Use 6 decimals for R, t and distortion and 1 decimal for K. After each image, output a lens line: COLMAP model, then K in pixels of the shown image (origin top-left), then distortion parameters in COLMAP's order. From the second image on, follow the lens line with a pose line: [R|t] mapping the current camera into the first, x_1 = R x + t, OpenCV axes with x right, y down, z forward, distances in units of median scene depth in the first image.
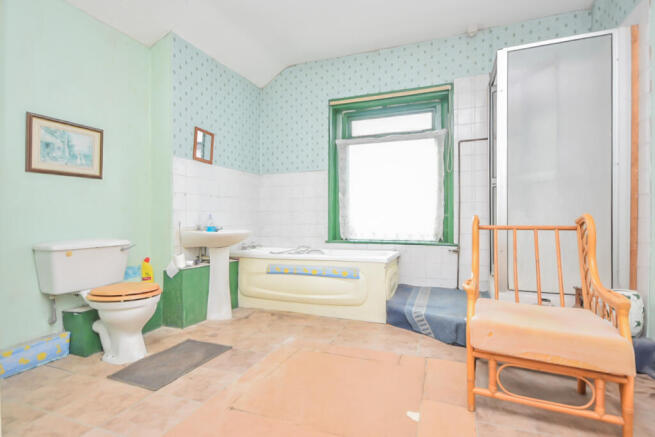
lens RADIAL K [[332.6, 0, 327.5], [0, 332.6, 218.5], [0, 0, 1]] dist [0.004861, 0.000916]
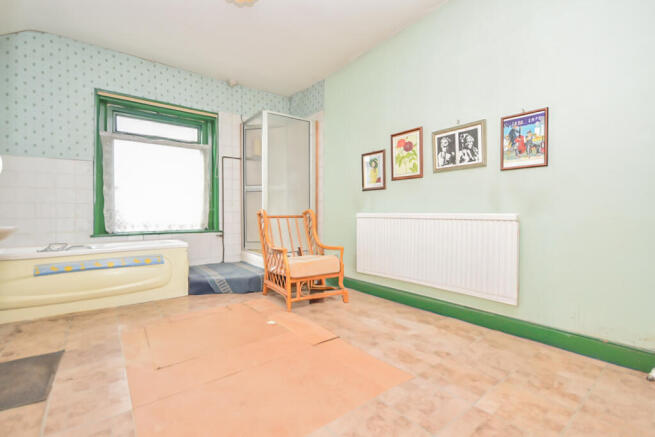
lens RADIAL K [[299.2, 0, 338.5], [0, 299.2, 217.6], [0, 0, 1]] dist [-0.001818, -0.000809]
pose [[0.493687, -0.009657, 0.869586, -0.454694], [0.005130, 0.999953, 0.008192, 0.014918], [-0.869624, 0.000417, 0.493714, -0.040708]]
